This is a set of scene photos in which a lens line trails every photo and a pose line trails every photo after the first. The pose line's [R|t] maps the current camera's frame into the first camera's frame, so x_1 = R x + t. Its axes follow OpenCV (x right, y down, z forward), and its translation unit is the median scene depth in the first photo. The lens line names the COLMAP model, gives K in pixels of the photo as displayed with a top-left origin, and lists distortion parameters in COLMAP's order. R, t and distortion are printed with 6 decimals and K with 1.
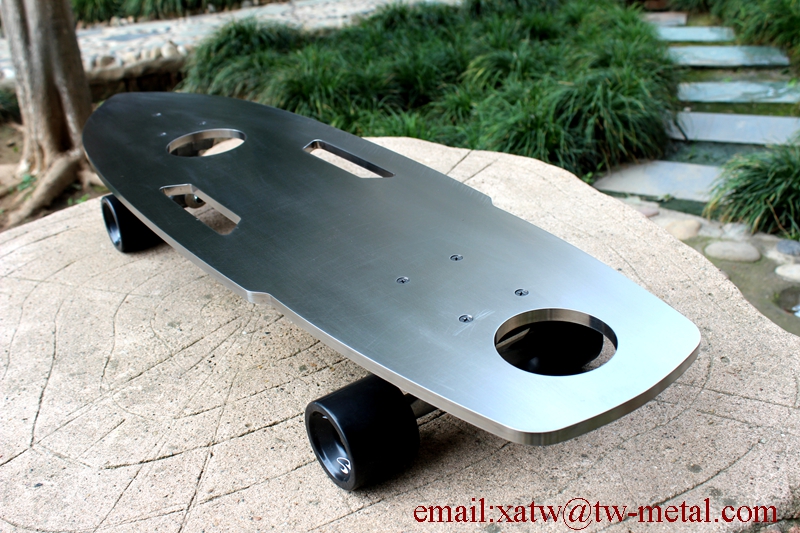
lens RADIAL K [[850.9, 0, 400.0], [0, 850.9, 266.5], [0, 0, 1]] dist [-0.093978, 0.007681]
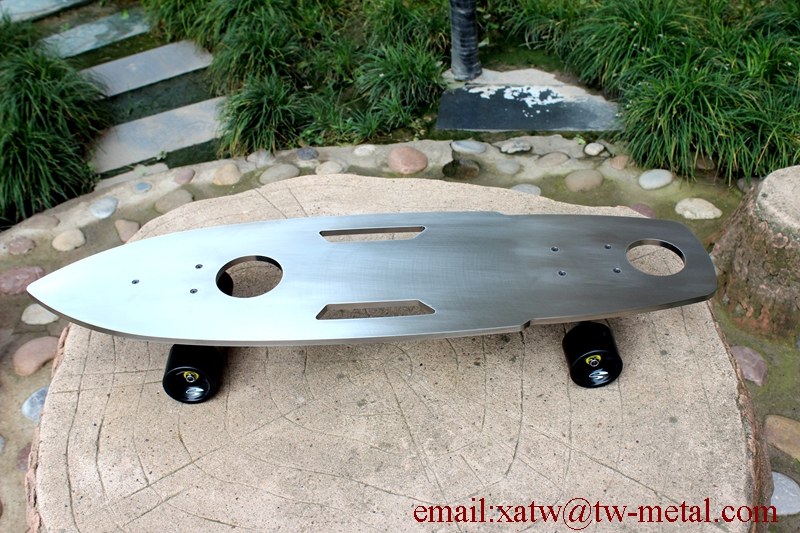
lens RADIAL K [[850.9, 0, 400.0], [0, 850.9, 266.5], [0, 0, 1]] dist [-0.093978, 0.007681]
pose [[0.548662, -0.474279, 0.688497, -0.923311], [0.379014, 0.875135, 0.300811, -0.434941], [-0.745197, 0.095907, 0.659912, 0.060782]]
